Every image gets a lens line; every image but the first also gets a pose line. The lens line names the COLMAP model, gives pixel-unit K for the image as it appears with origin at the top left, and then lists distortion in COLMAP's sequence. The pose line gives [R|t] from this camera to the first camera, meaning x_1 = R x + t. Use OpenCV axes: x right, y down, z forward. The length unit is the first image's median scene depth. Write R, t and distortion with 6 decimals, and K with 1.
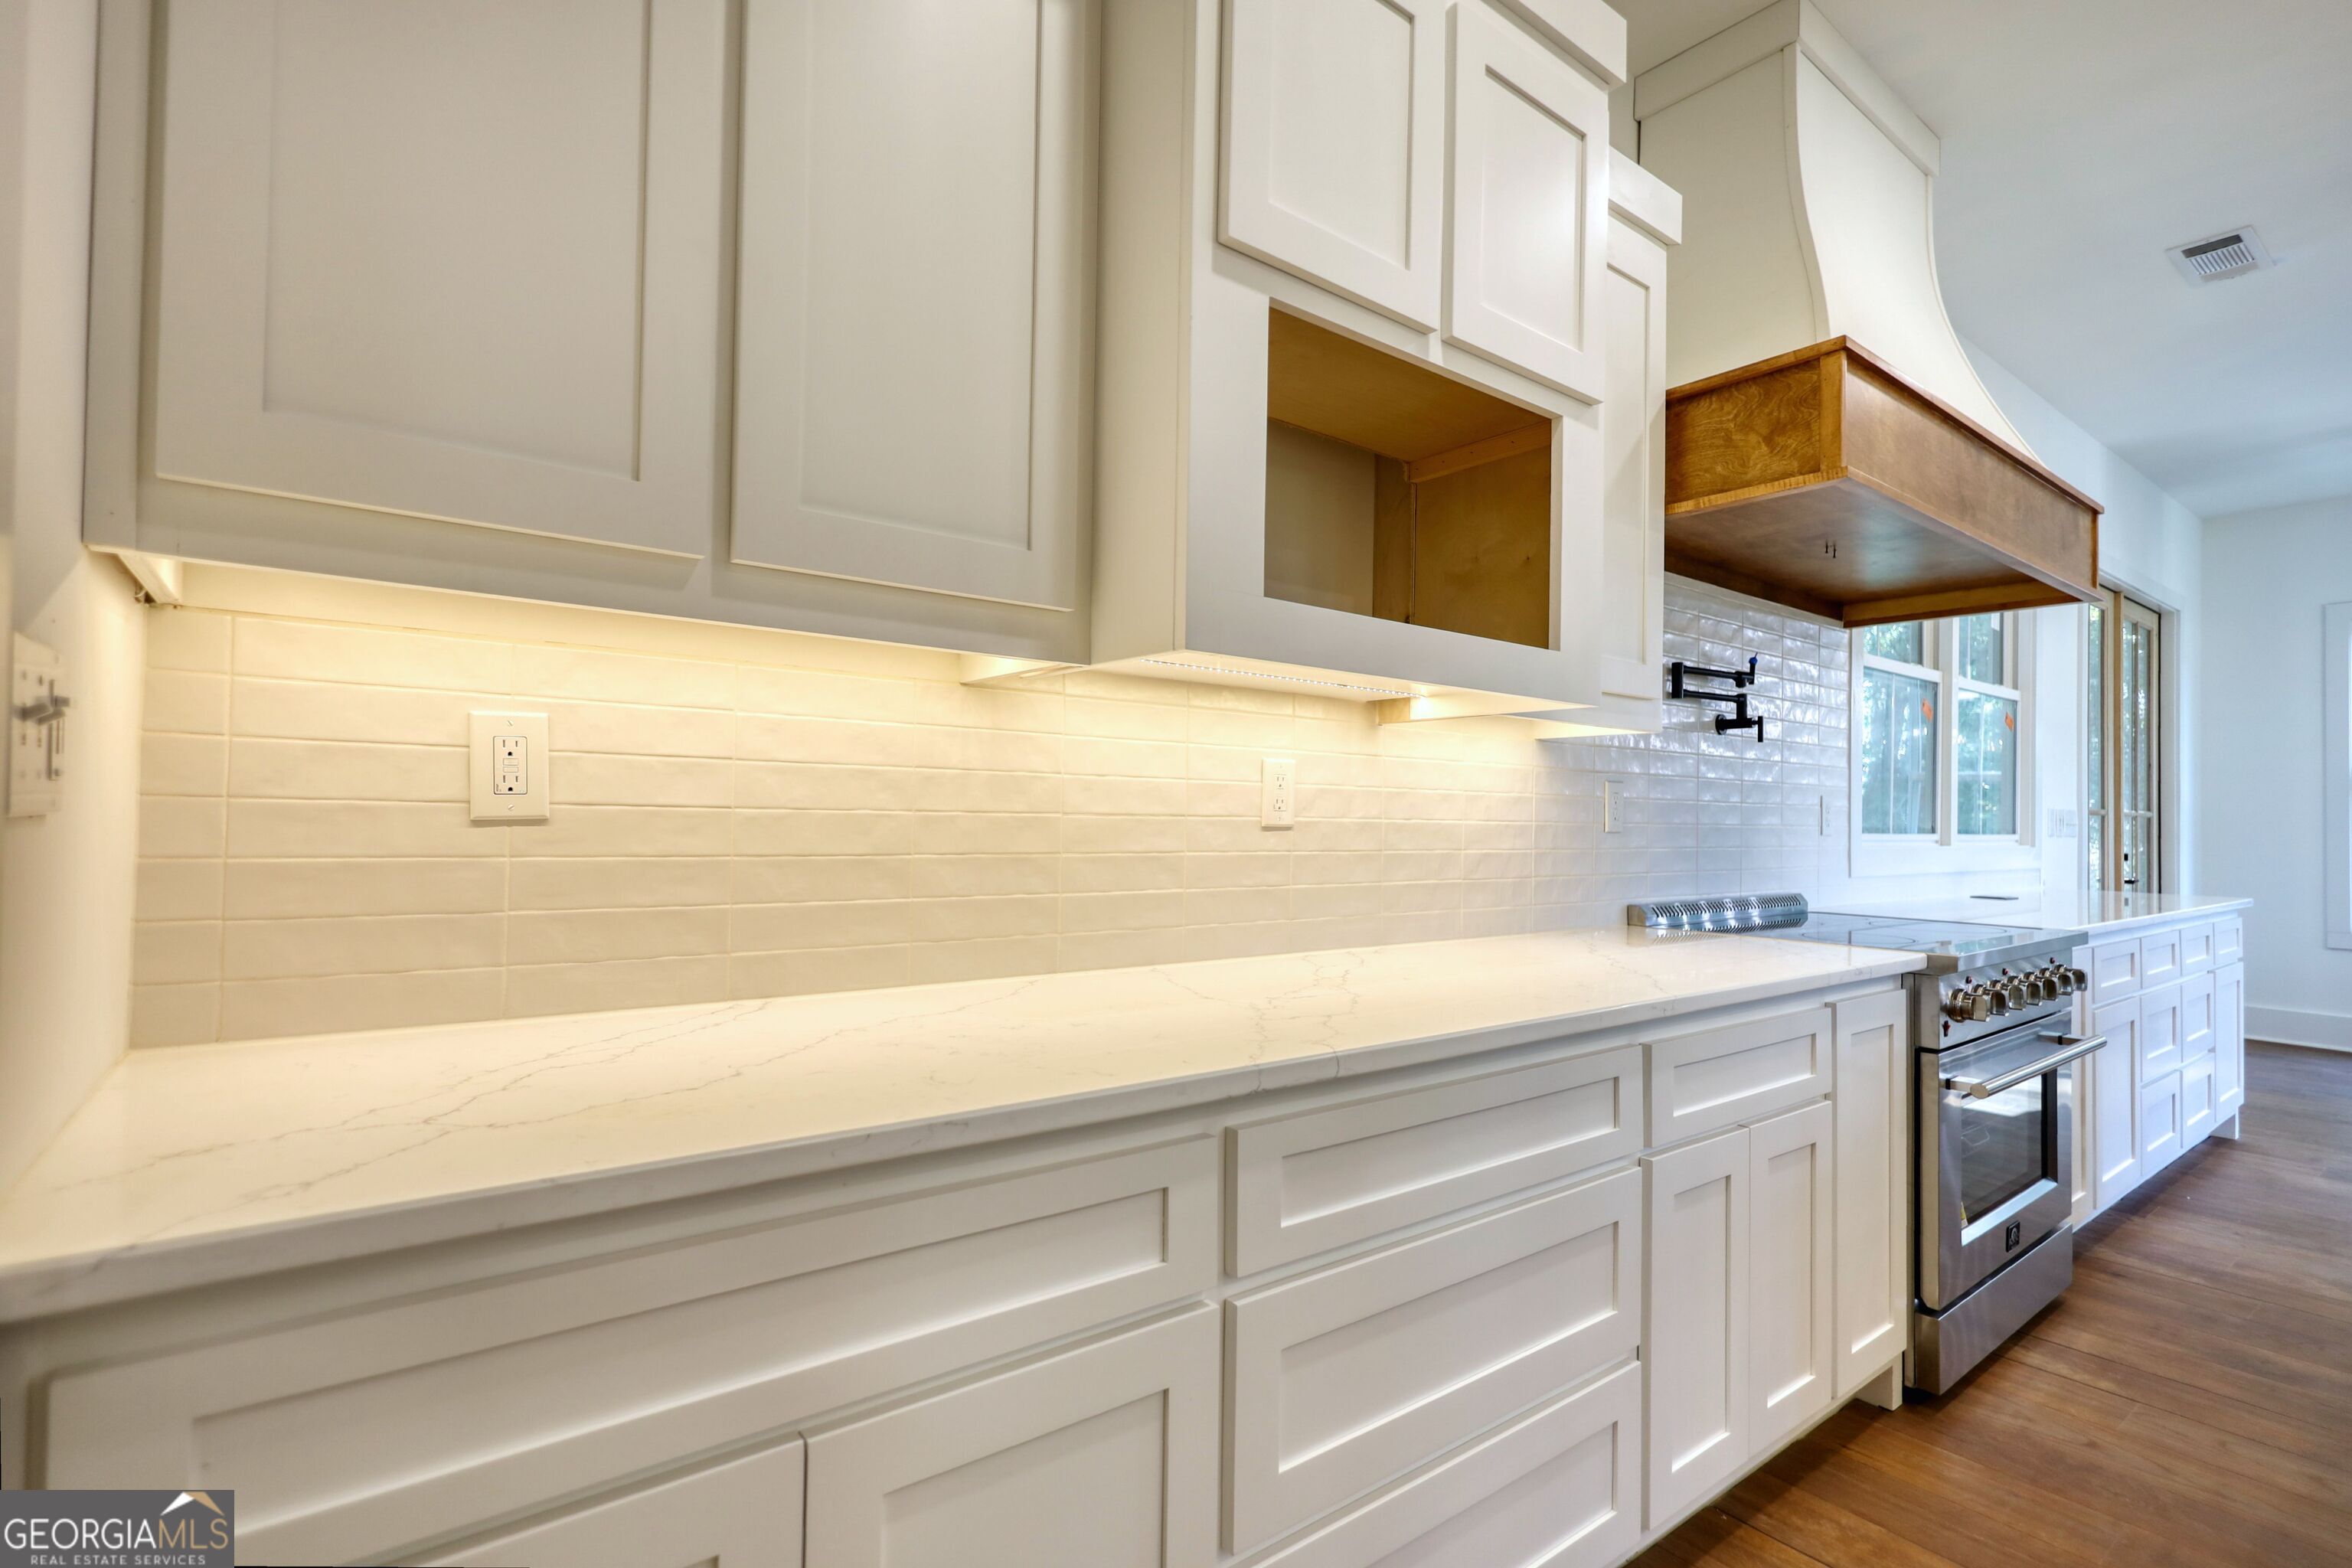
lens RADIAL K [[1103.9, 0, 1176.0], [0, 1103.9, 784.0], [0, 0, 1]] dist [0.000575, -0.000328]
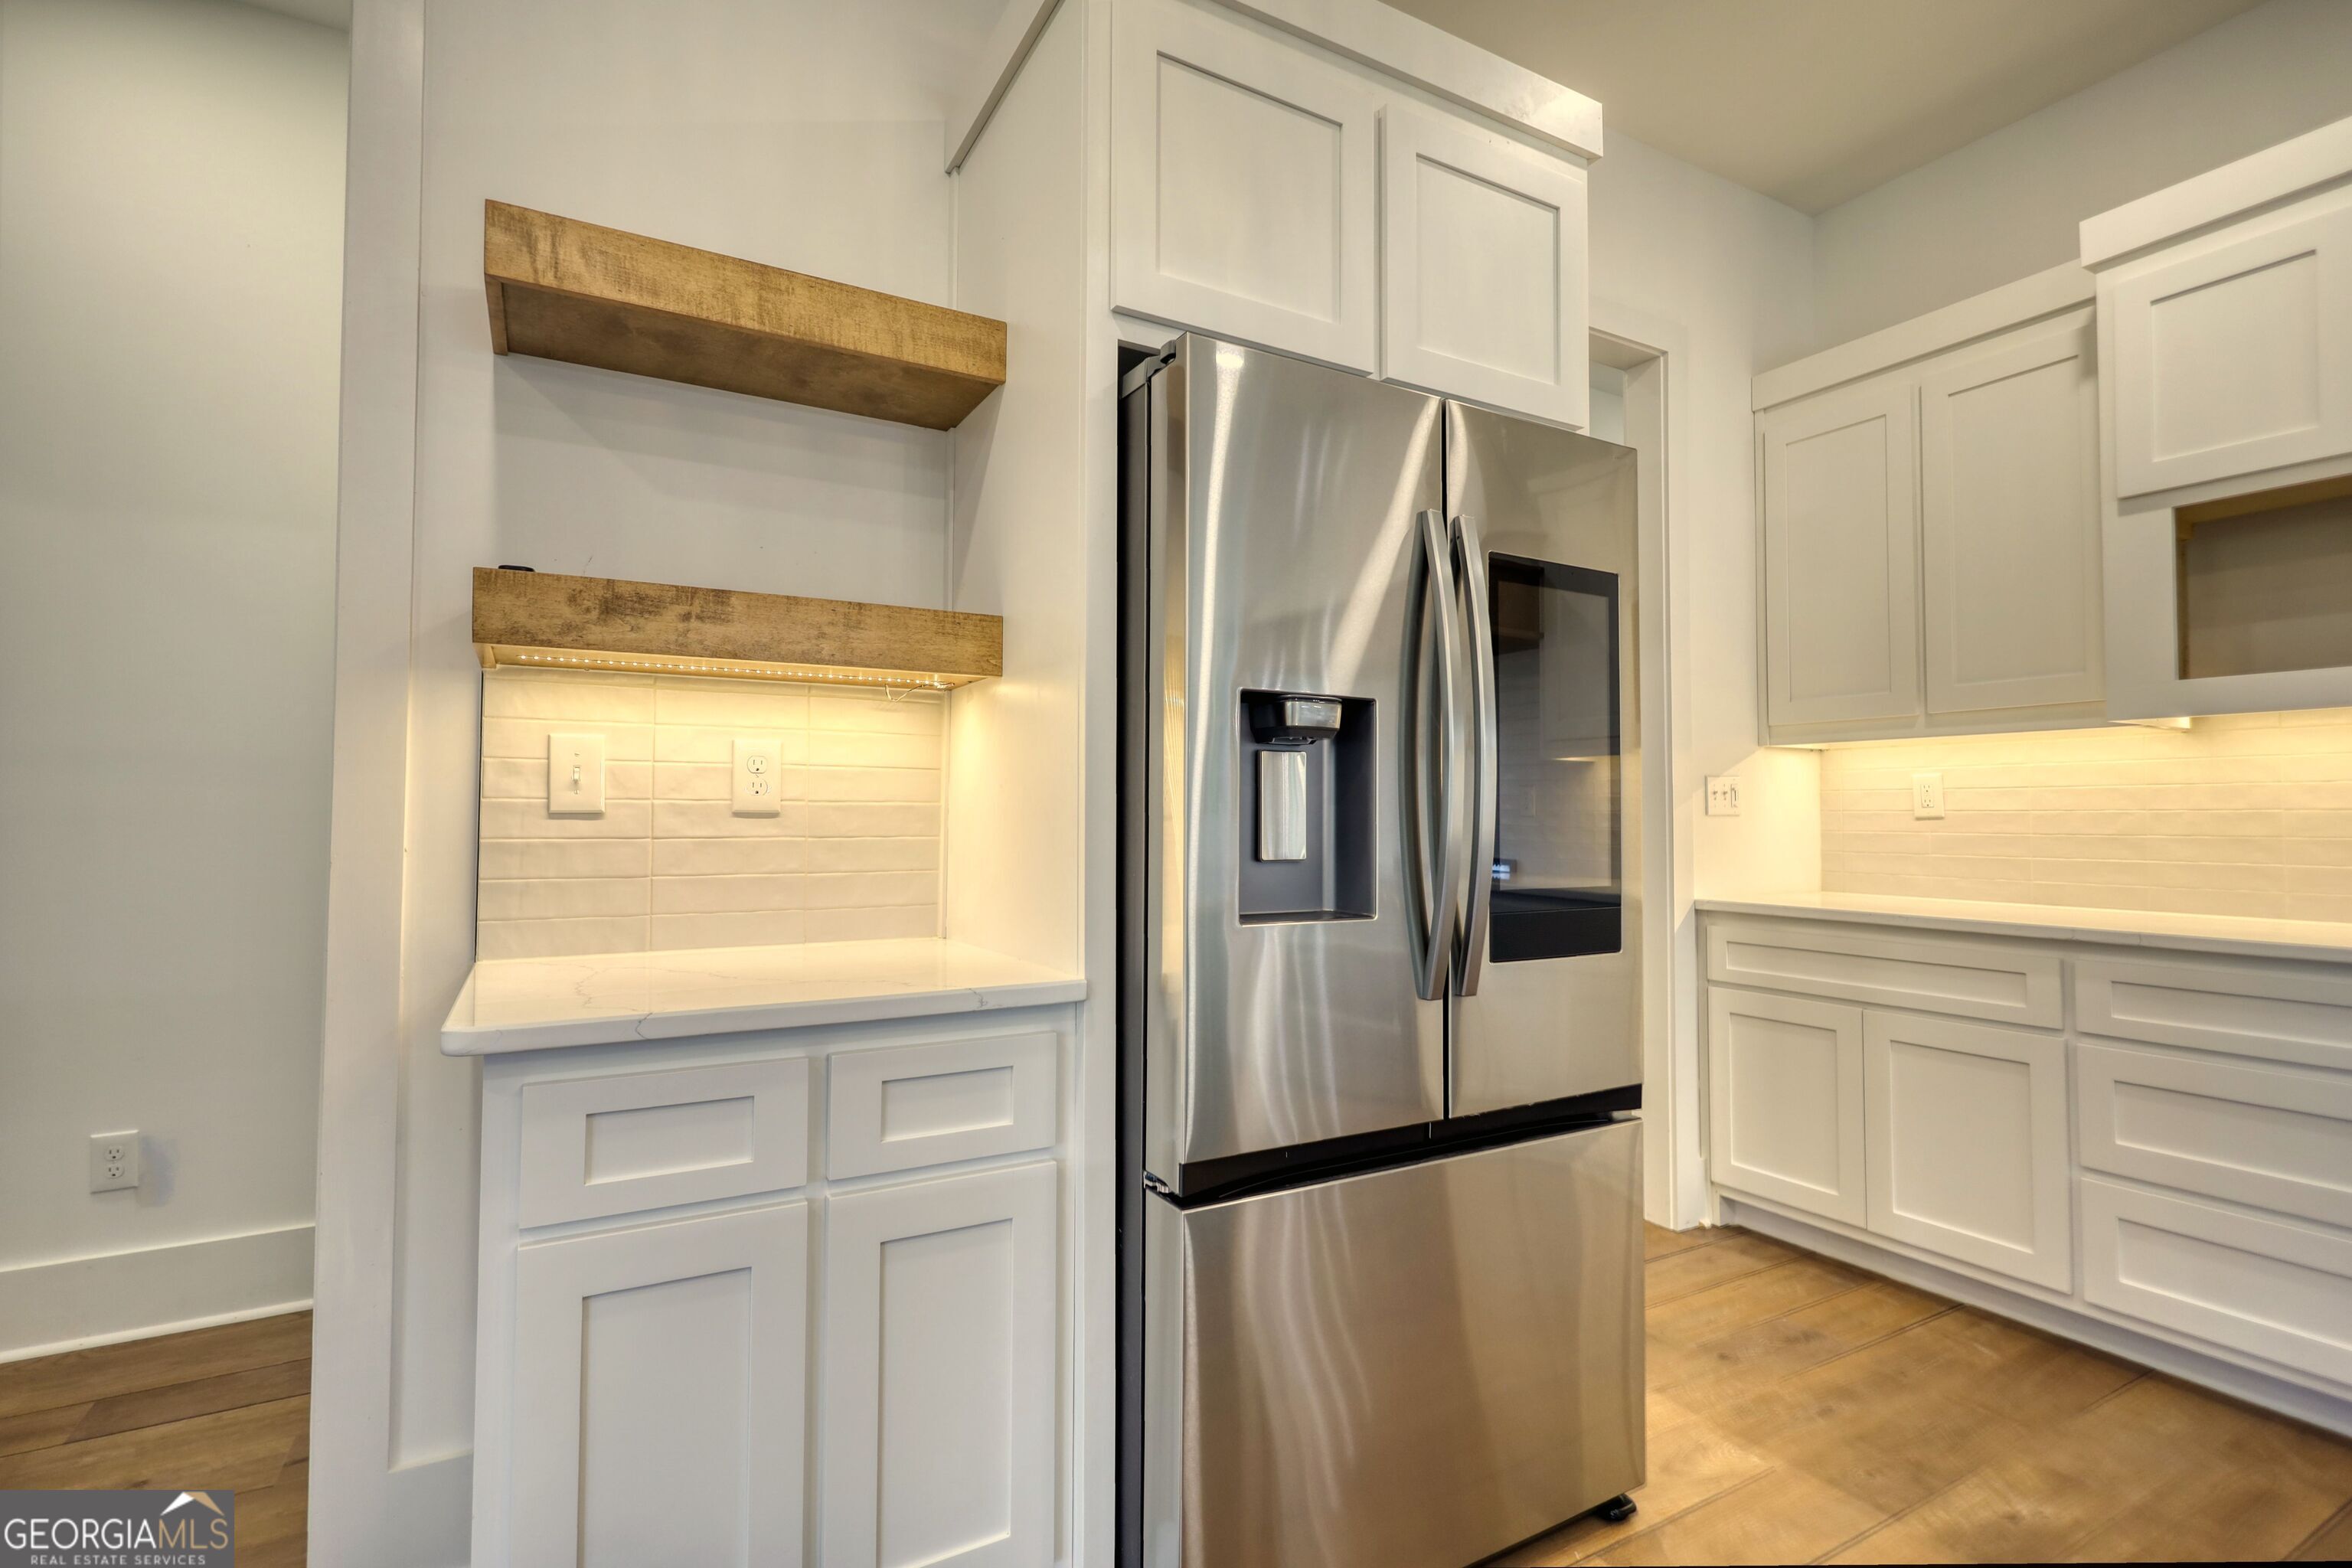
lens RADIAL K [[1071.9, 0, 1177.1], [0, 1071.9, 734.7], [0, 0, 1]] dist [-0.000708, -0.000138]
pose [[-0.138529, -0.092464, -0.986033, 1.892160], [0.027532, 0.994888, -0.097163, 0.032202], [0.989976, -0.040607, -0.135275, -0.317398]]
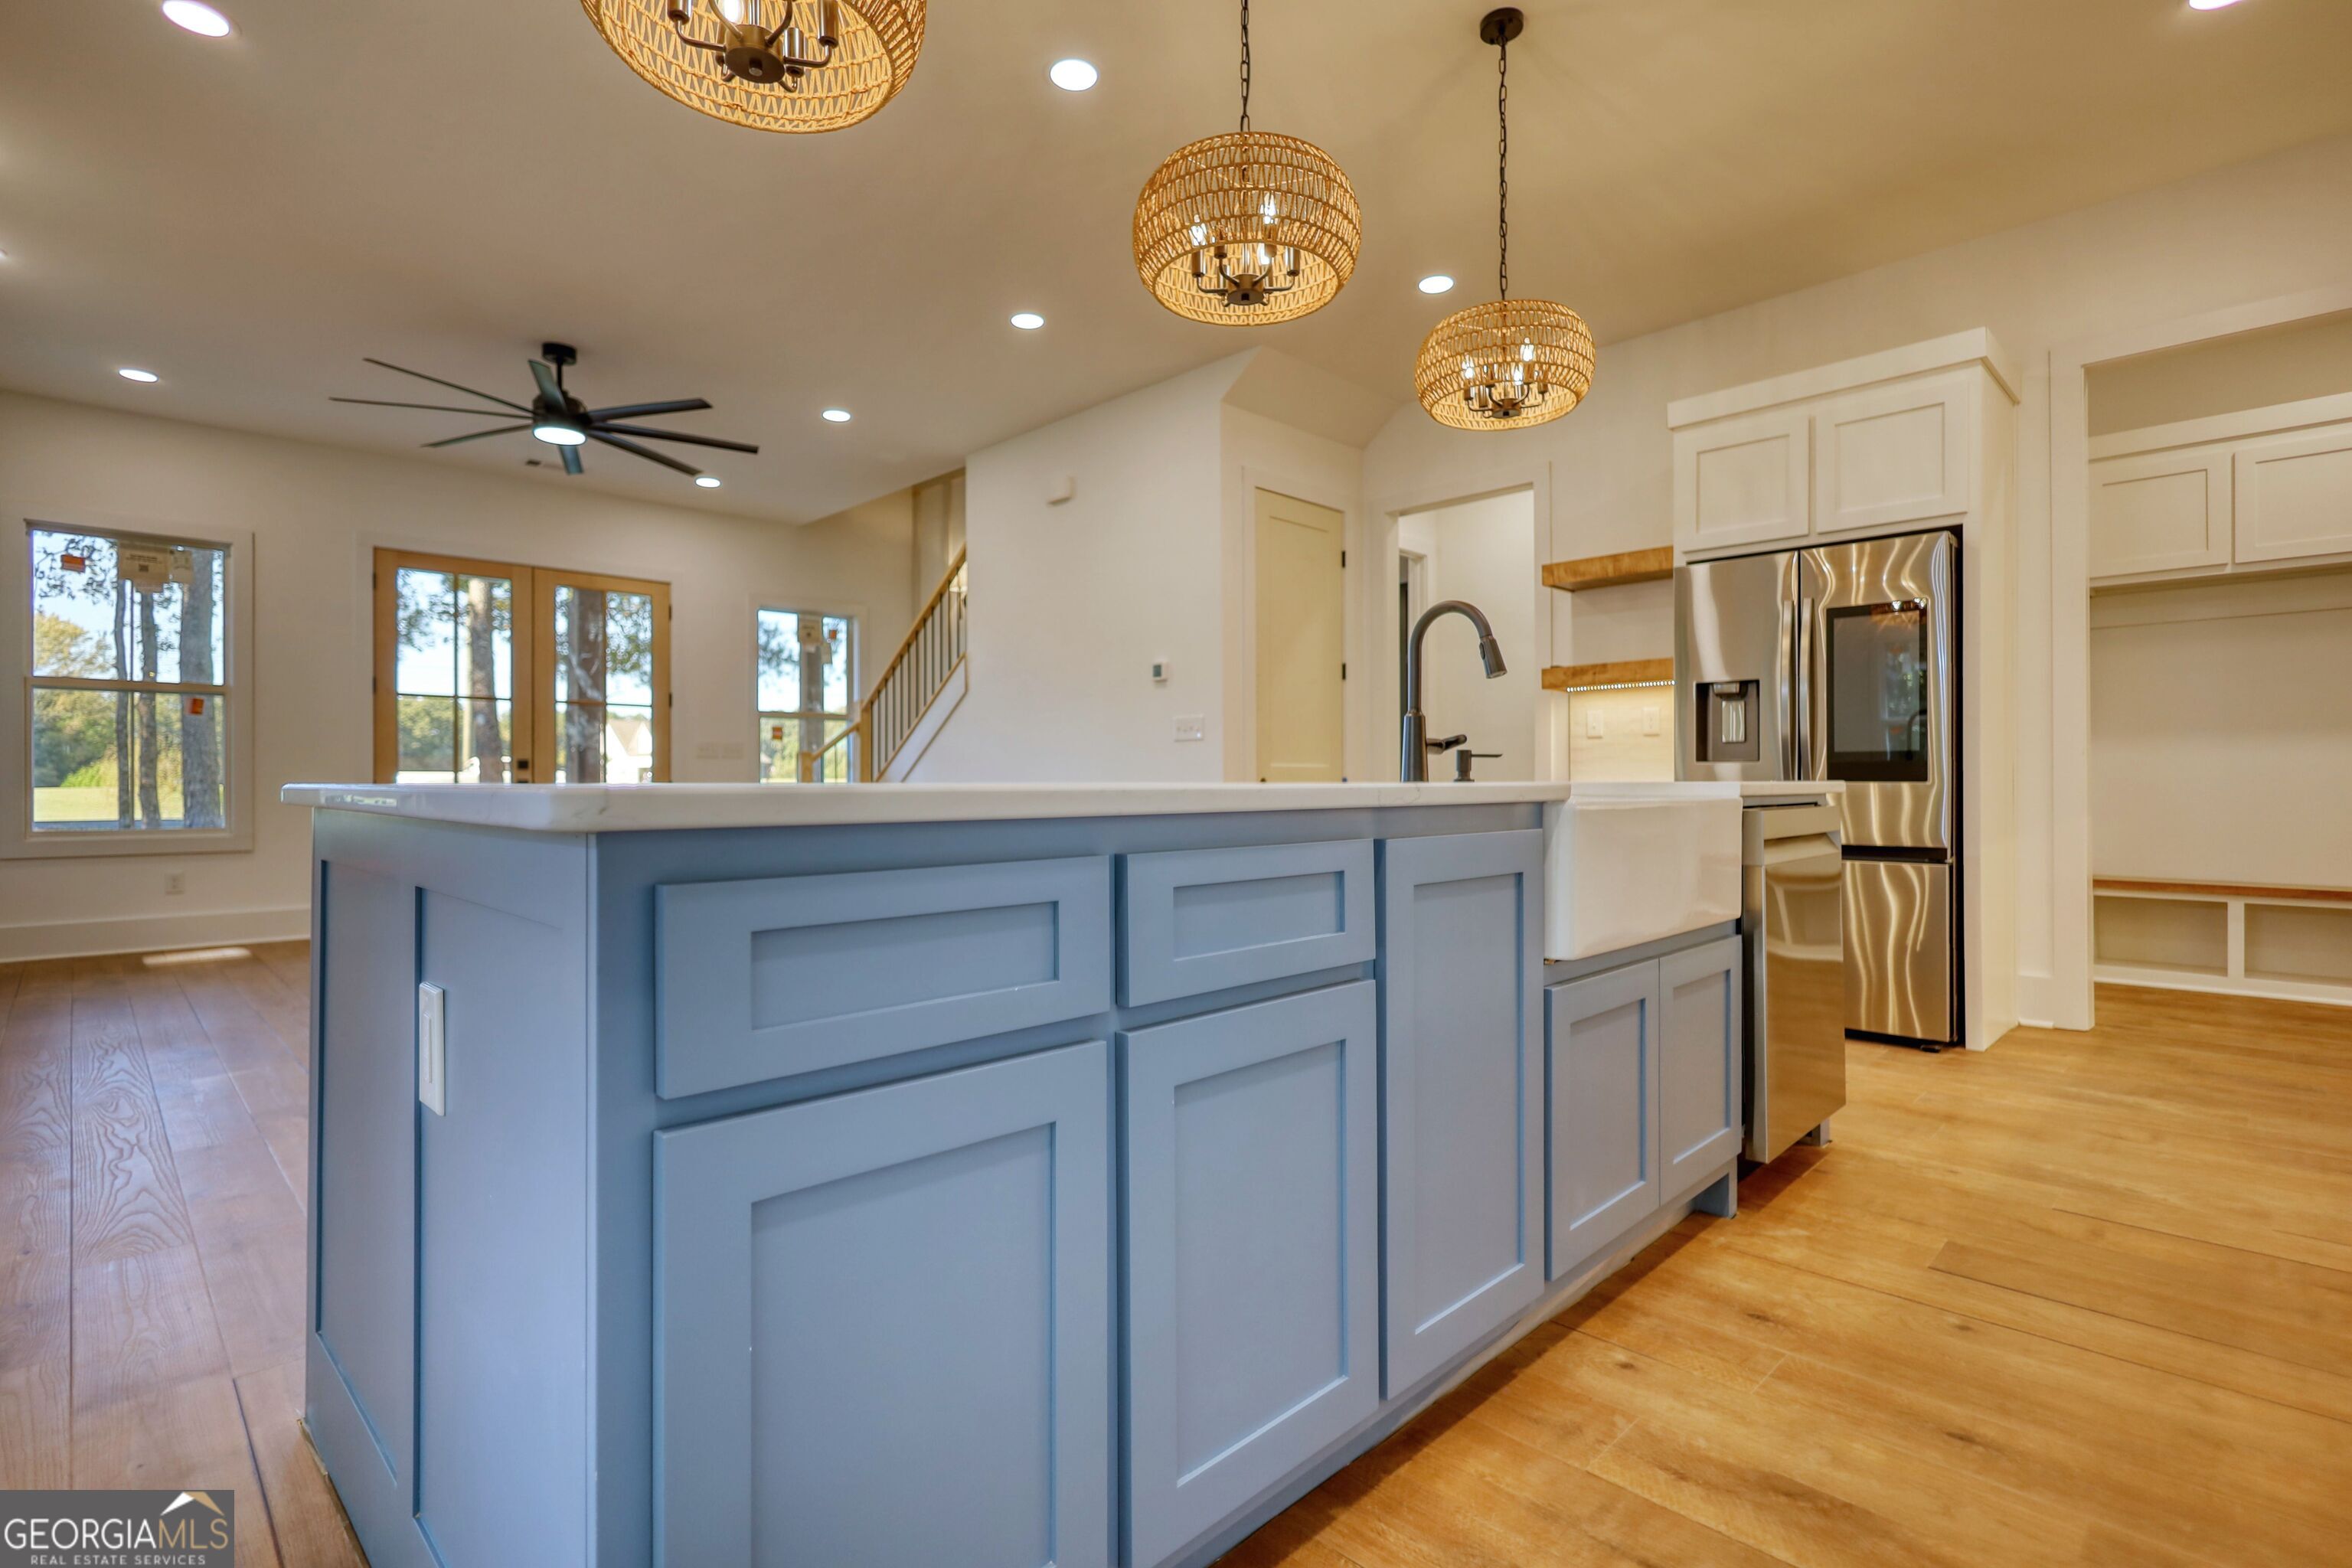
lens RADIAL K [[1103.9, 0, 1176.0], [0, 1103.9, 784.0], [0, 0, 1]] dist [0.000575, -0.000328]
pose [[-0.992038, -0.015013, -0.125039, 2.726255], [-0.010821, 0.999359, -0.034133, 0.296960], [0.125472, -0.032508, -0.991564, 2.485814]]
